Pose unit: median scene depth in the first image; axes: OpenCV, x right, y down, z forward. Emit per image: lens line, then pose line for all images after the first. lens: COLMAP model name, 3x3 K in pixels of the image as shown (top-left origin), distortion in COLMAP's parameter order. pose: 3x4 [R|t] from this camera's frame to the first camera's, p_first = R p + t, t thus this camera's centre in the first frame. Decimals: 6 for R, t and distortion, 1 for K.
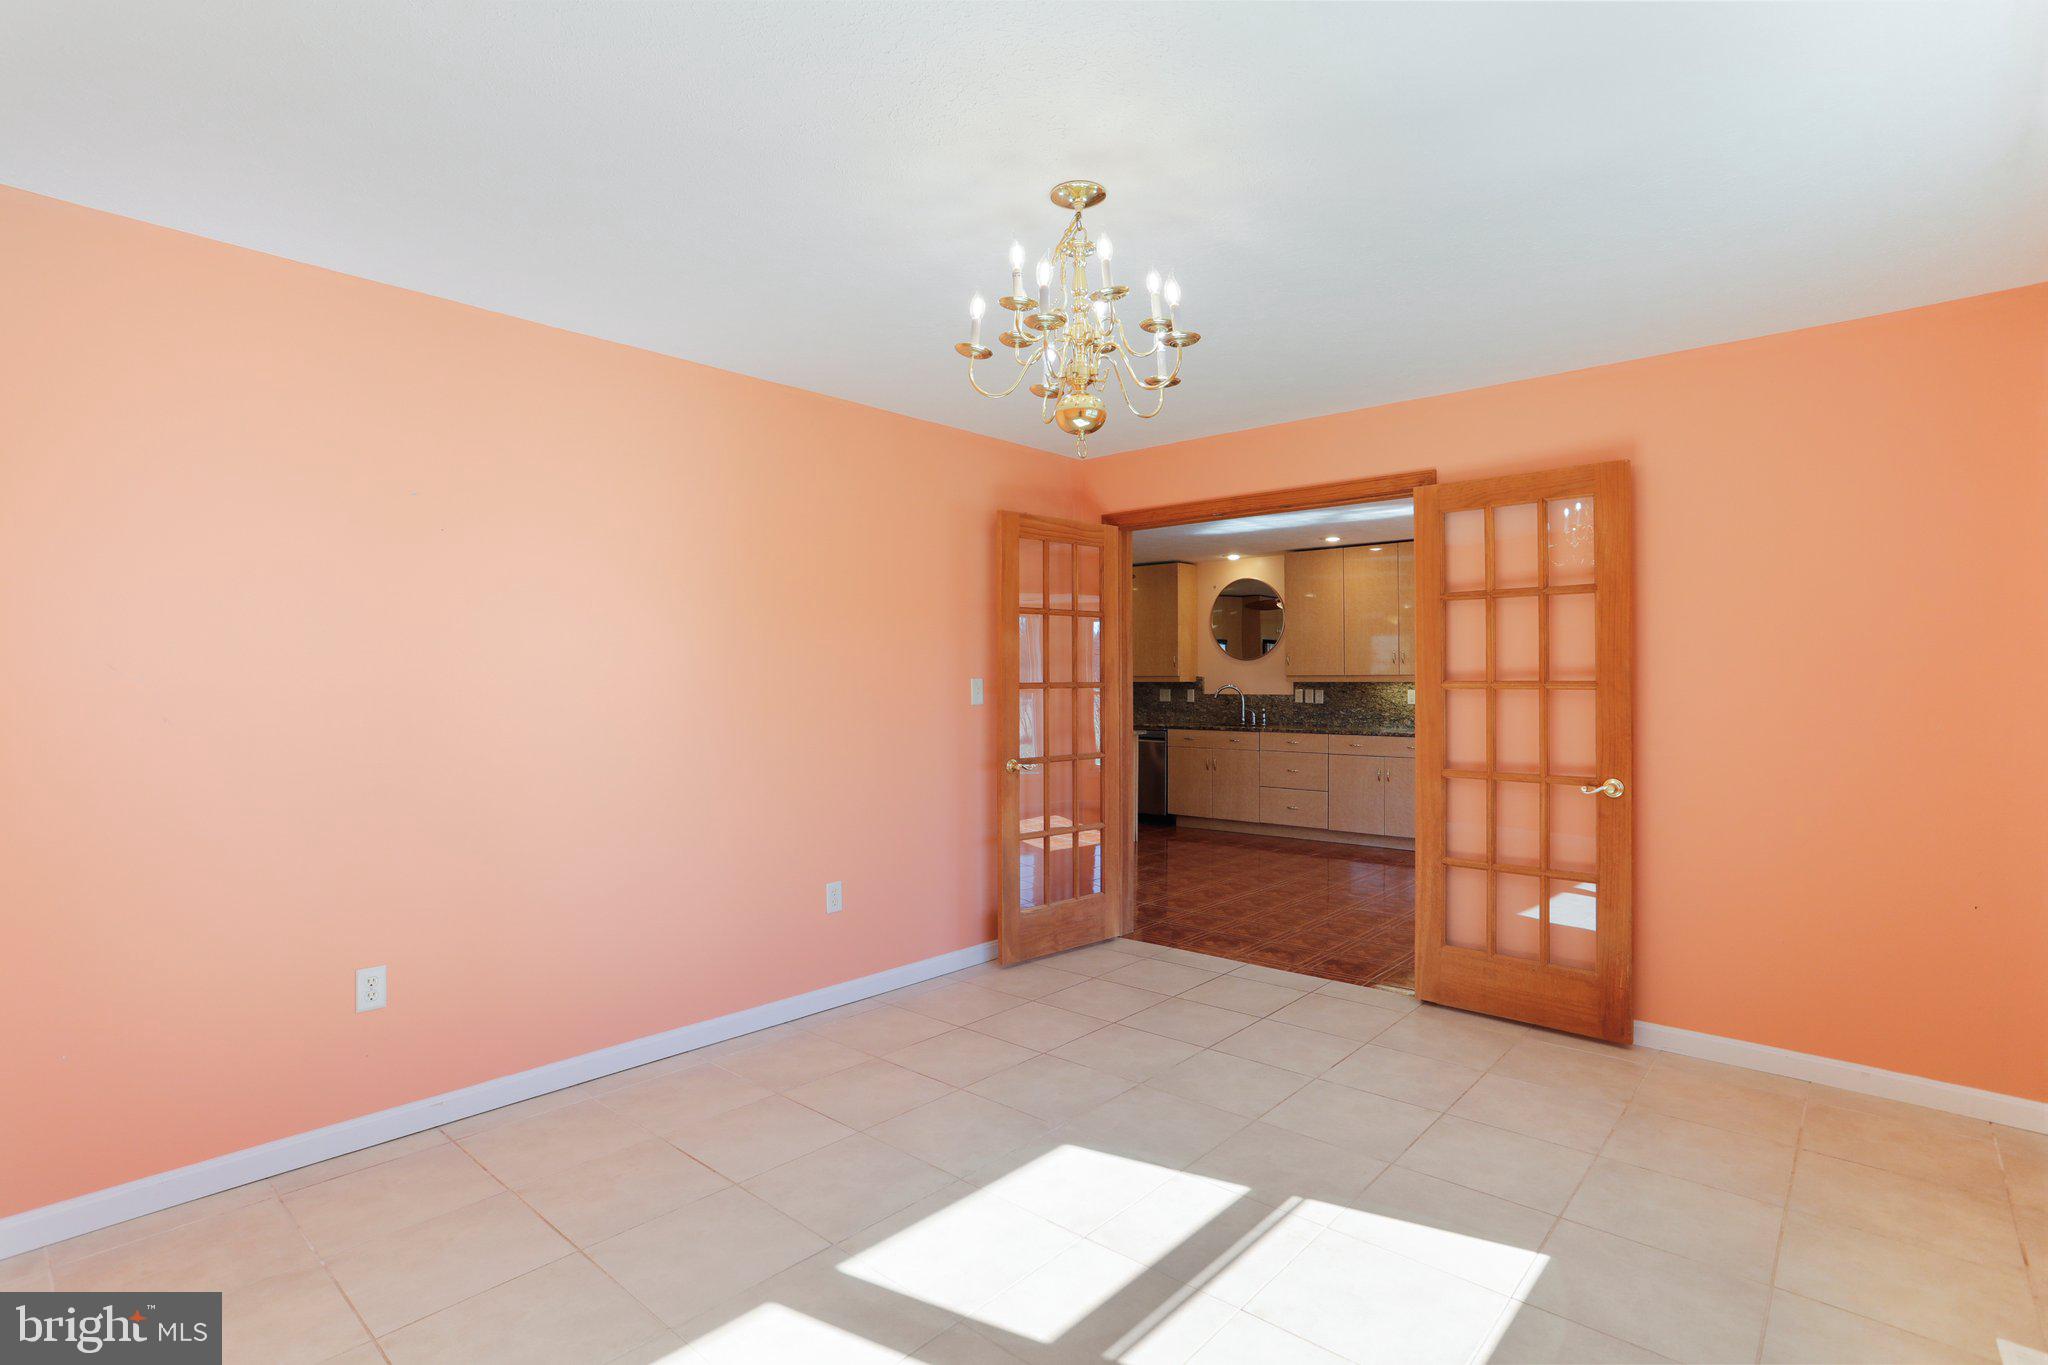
lens RADIAL K [[987.8, 0, 1024.0], [0, 987.8, 682.5], [0, 0, 1]] dist [-0.016609, 0.000557]
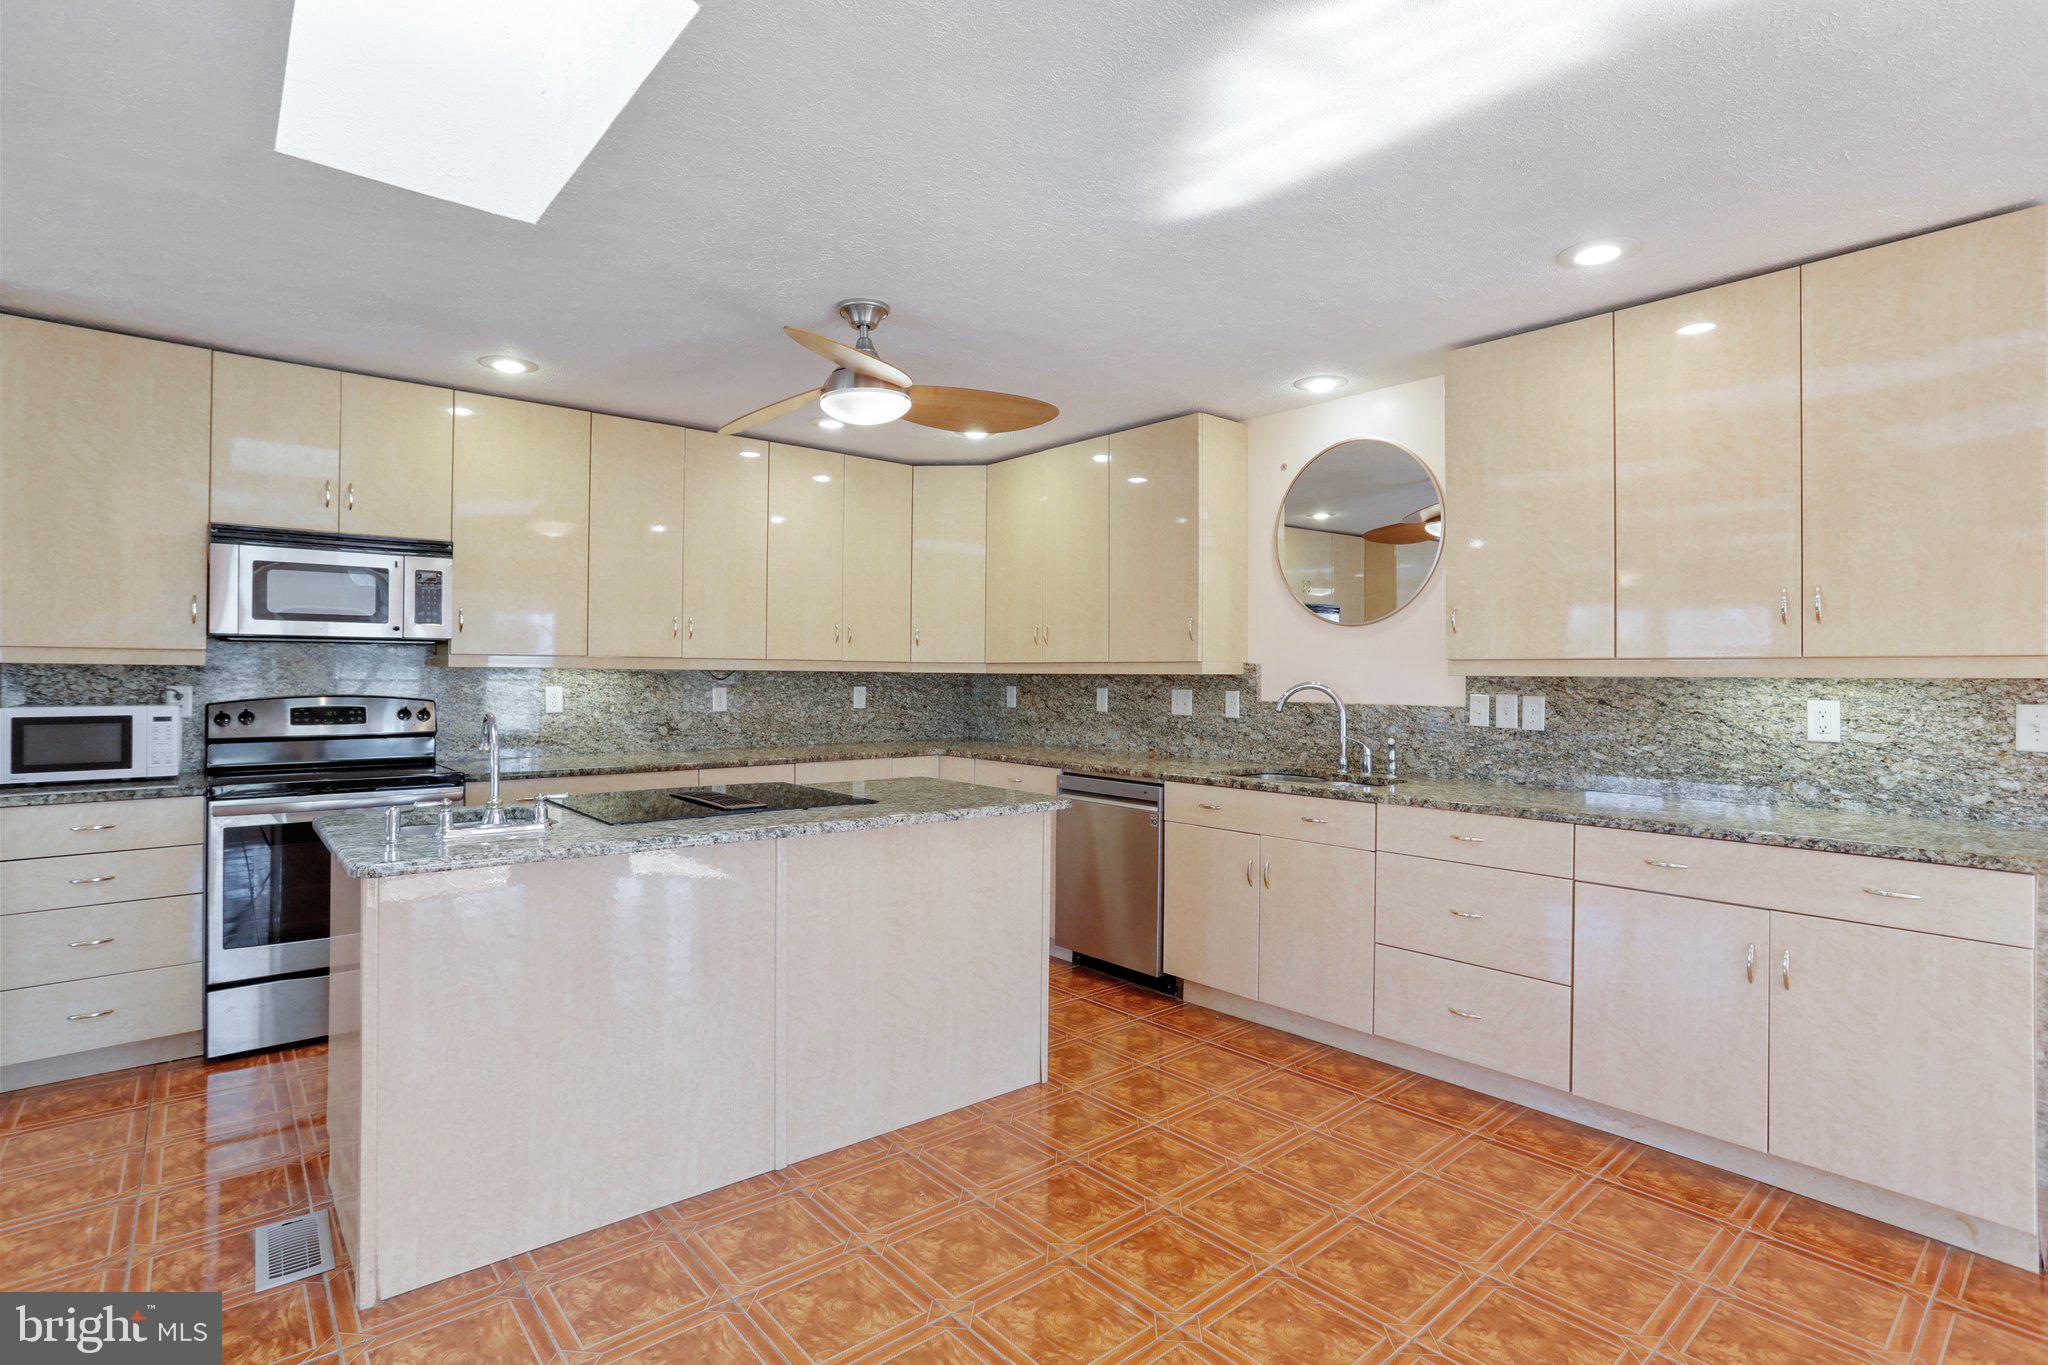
lens RADIAL K [[1028.7, 0, 1024.0], [0, 1028.7, 682.5], [0, 0, 1]] dist [-0.035925, 0.000085]
pose [[0.992020, 0.011146, -0.125584, 0.139304], [-0.010866, 0.999937, 0.002919, 0.003005], [0.125608, -0.001531, 0.992079, 0.537278]]
